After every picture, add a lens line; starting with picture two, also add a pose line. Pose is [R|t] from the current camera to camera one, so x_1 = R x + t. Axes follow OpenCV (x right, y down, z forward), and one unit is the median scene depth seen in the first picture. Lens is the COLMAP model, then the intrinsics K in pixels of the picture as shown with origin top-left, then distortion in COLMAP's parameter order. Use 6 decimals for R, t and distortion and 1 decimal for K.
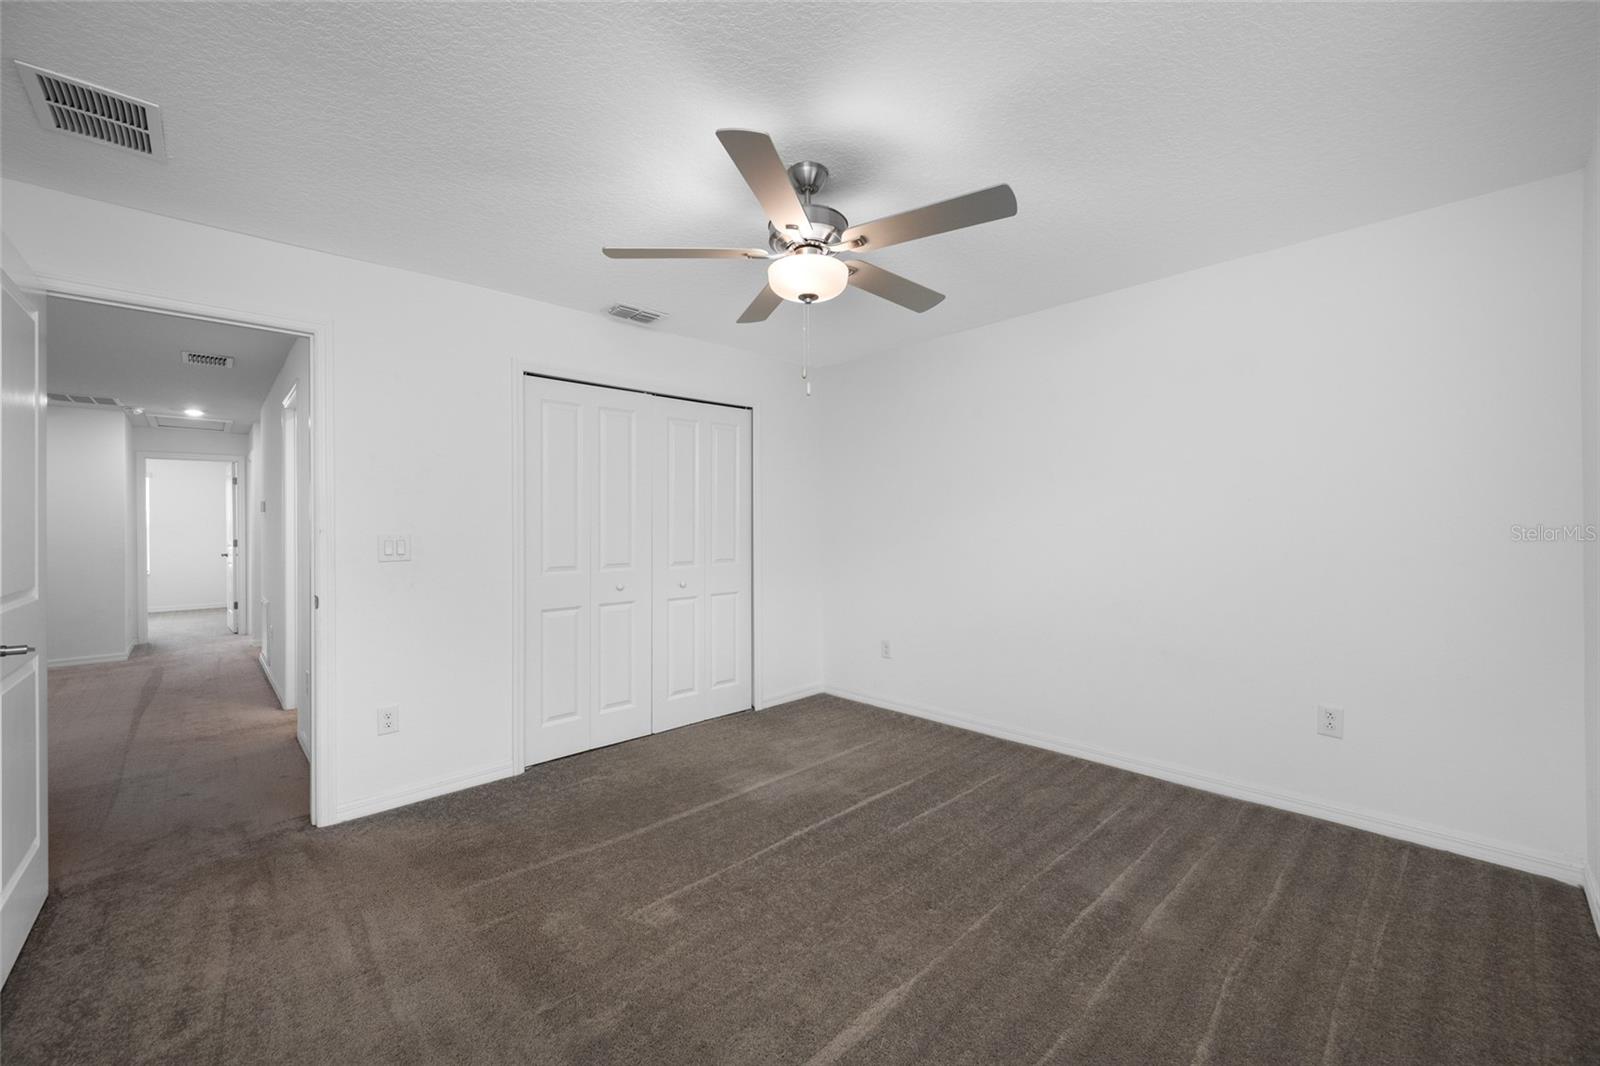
lens RADIAL K [[634.3, 0, 798.0], [0, 634.3, 527.5], [0, 0, 1]] dist [0.003923, 0.000134]
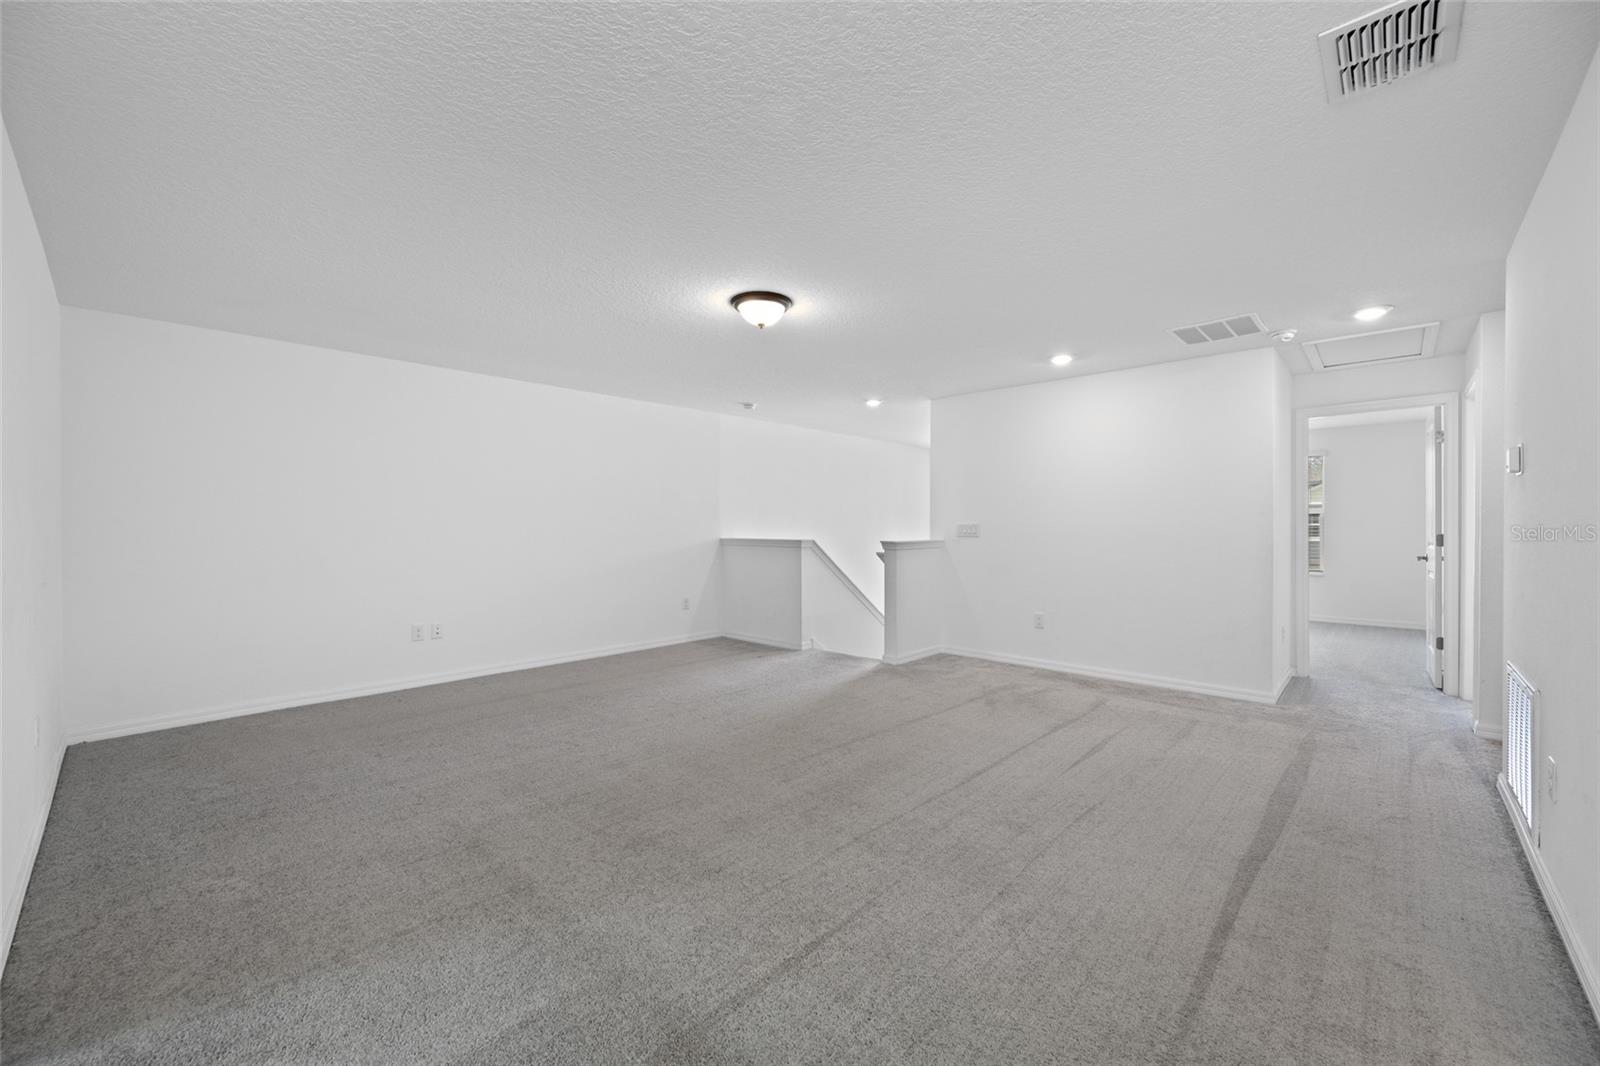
lens RADIAL K [[634.3, 0, 801.6], [0, 634.3, 521.5], [0, 0, 1]] dist [0.003923, 0.000134]
pose [[0.068773, 0.005240, -0.997619, -0.355720], [-0.003491, 0.999981, 0.005012, 0.007171], [0.997626, 0.003138, 0.068790, 0.390123]]
